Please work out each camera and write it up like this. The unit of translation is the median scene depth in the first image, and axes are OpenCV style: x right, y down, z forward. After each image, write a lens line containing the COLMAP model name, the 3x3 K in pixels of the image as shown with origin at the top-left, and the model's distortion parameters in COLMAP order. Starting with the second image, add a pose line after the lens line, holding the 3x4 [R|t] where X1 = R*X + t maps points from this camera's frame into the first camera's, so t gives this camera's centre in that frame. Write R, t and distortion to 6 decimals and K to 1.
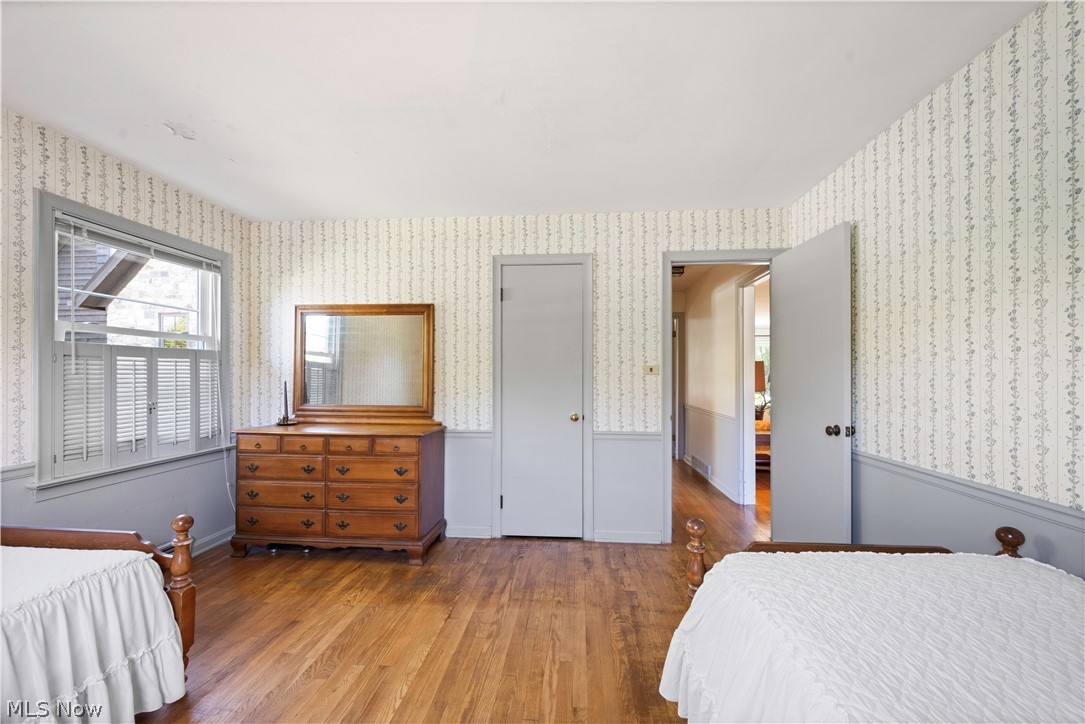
lens RADIAL K [[436.8, 0, 544.2], [0, 436.8, 368.1], [0, 0, 1]] dist [0.000350, 0.000091]
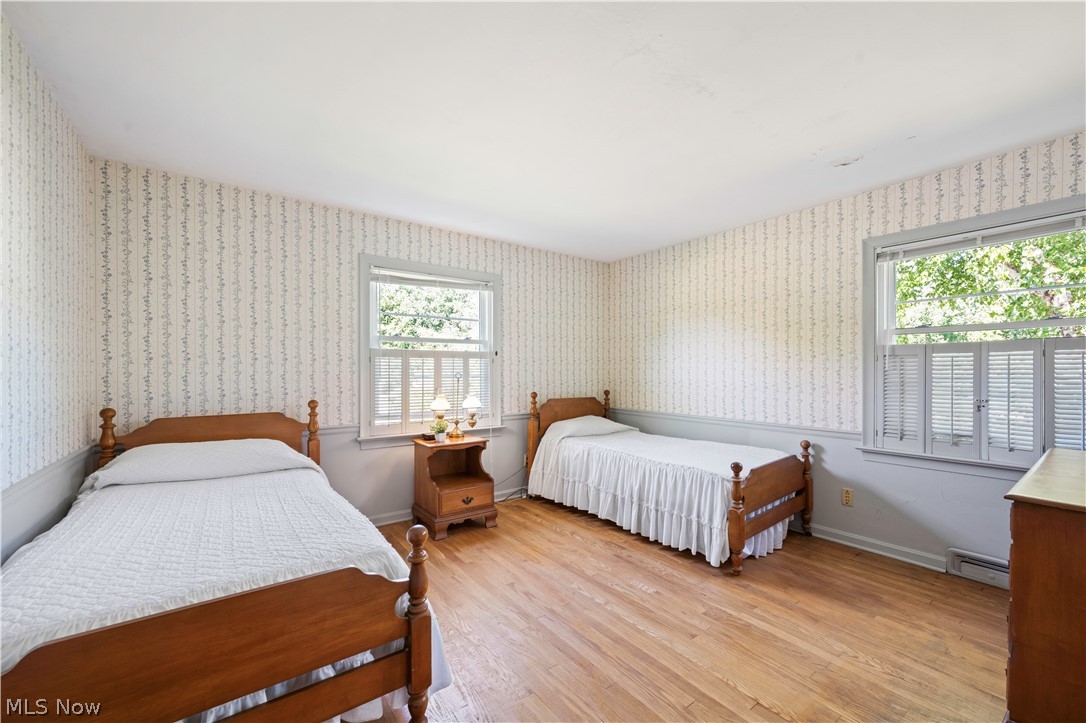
lens RADIAL K [[437.2, 0, 544.7], [0, 437.2, 367.6], [0, 0, 1]] dist [0.000350, 0.000091]
pose [[-0.759072, -0.002640, -0.651001, 0.534825], [0.014059, 0.999692, -0.020447, 0.019112], [0.650855, -0.024674, -0.758801, 1.347329]]
